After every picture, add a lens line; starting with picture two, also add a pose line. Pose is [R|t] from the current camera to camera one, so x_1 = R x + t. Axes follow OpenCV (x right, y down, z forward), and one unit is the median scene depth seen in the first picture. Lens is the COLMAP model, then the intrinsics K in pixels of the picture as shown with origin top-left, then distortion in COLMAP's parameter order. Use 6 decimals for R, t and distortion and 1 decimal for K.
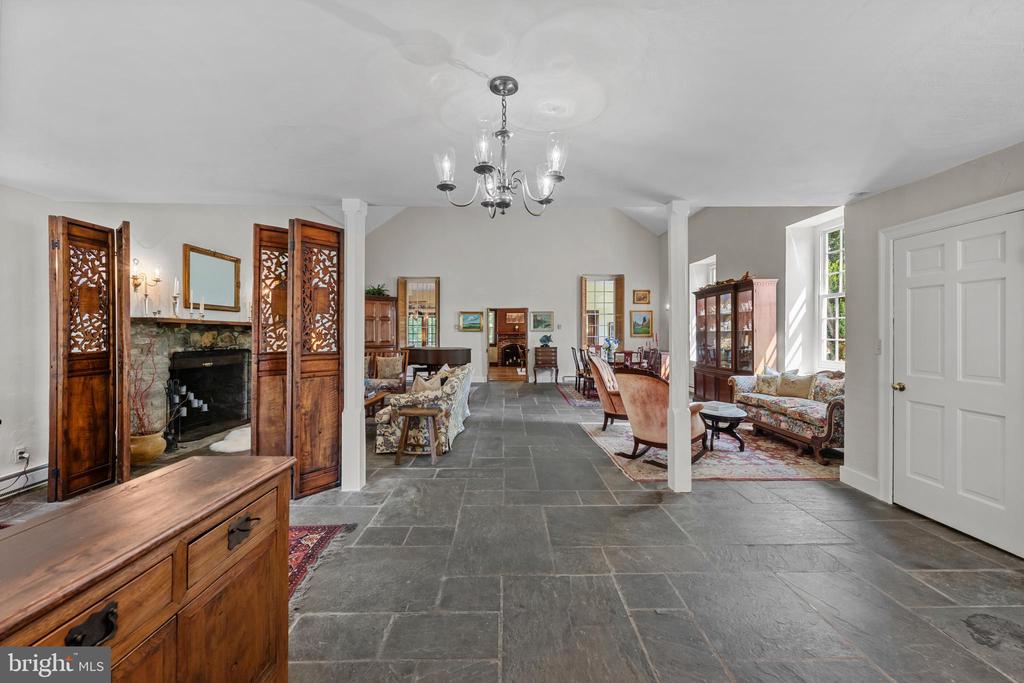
lens RADIAL K [[413.1, 0, 514.6], [0, 413.1, 332.7], [0, 0, 1]] dist [0.001804, 0.000029]
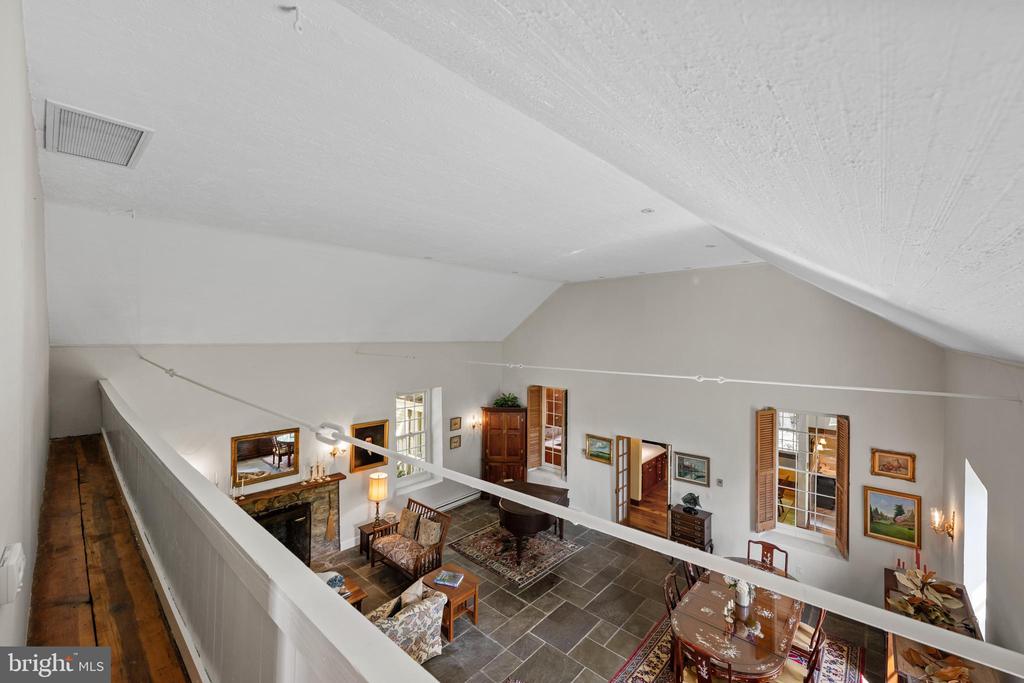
lens RADIAL K [[413.1, 0, 514.8], [0, 413.1, 341.8], [0, 0, 1]] dist [0.001804, 0.000029]
pose [[0.730050, 0.014178, -0.683247, 0.317492], [-0.005700, 0.999876, 0.014658, -0.245505], [0.683370, -0.006806, 0.730040, 0.316273]]
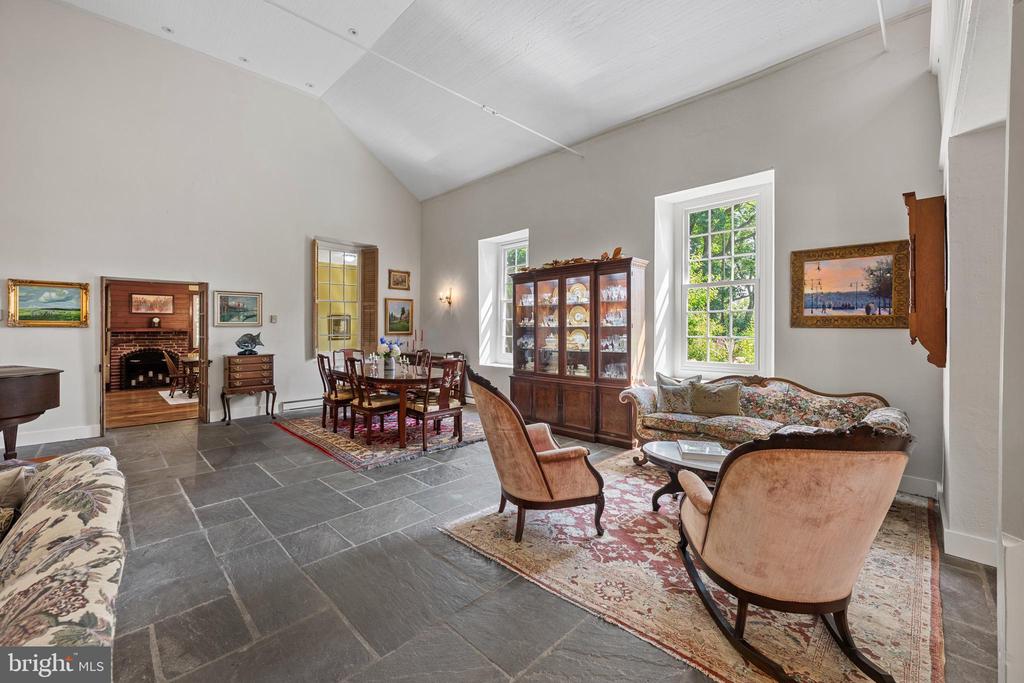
lens RADIAL K [[413.1, 0, 508.8], [0, 413.1, 328.6], [0, 0, 1]] dist [0.001804, 0.000029]
pose [[0.721076, 0.000634, 0.692855, -0.058570], [0.000914, 0.999998, -0.001867, 0.000568], [-0.692855, 0.001979, 0.721074, 0.346843]]
